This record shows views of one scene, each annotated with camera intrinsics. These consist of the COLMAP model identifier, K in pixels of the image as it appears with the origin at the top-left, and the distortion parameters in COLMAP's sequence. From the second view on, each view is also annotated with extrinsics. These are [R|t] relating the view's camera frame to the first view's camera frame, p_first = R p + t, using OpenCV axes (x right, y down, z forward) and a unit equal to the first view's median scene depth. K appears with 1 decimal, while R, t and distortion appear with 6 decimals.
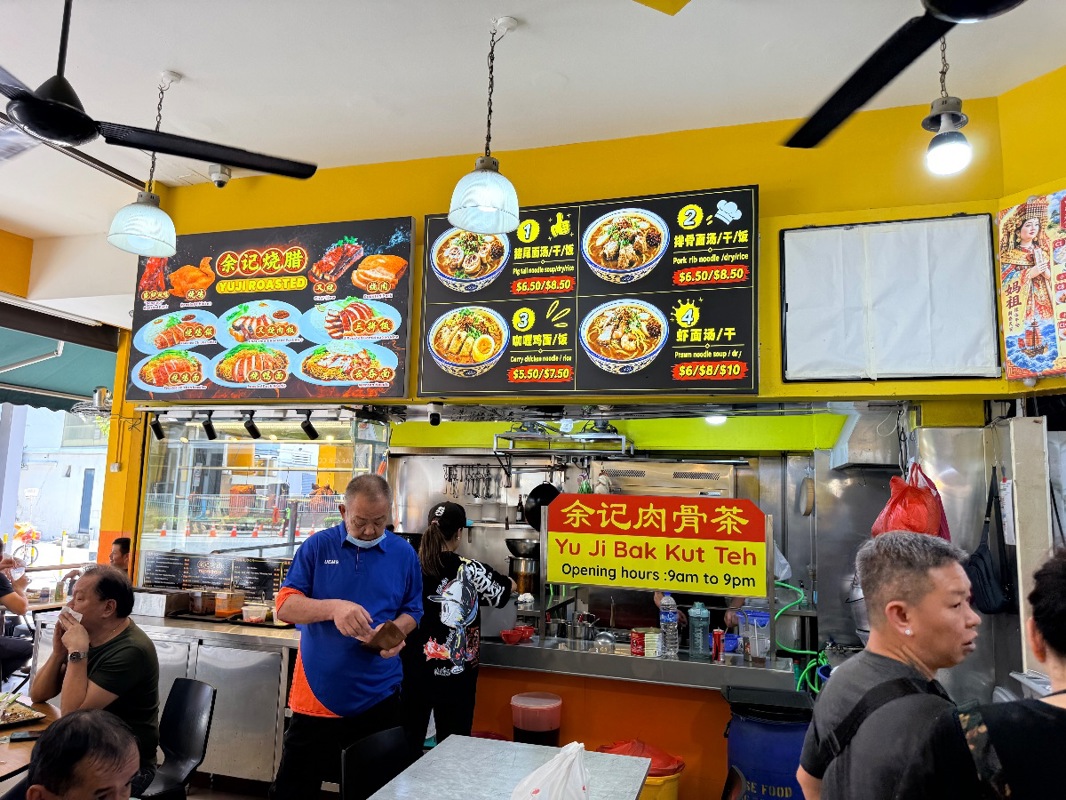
lens RADIAL K [[742.4, 0, 532.9], [0, 742.4, 400.7], [0, 0, 1]] dist [-0.015861, -0.014794]
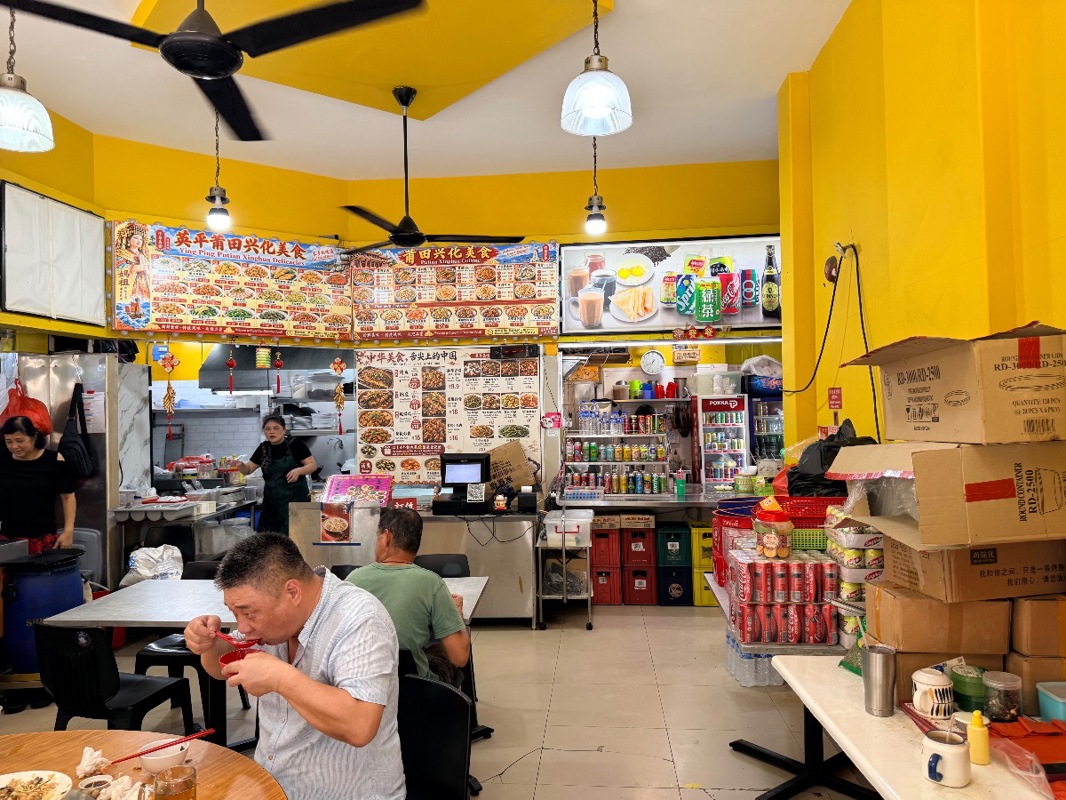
lens RADIAL K [[742.4, 0, 532.3], [0, 742.4, 395.7], [0, 0, 1]] dist [-0.015861, -0.014794]
pose [[-0.219406, -0.006906, 0.975609, -1.044474], [-0.108775, 0.993914, -0.017427, 0.040166], [-0.969551, -0.109946, -0.218822, 0.427417]]
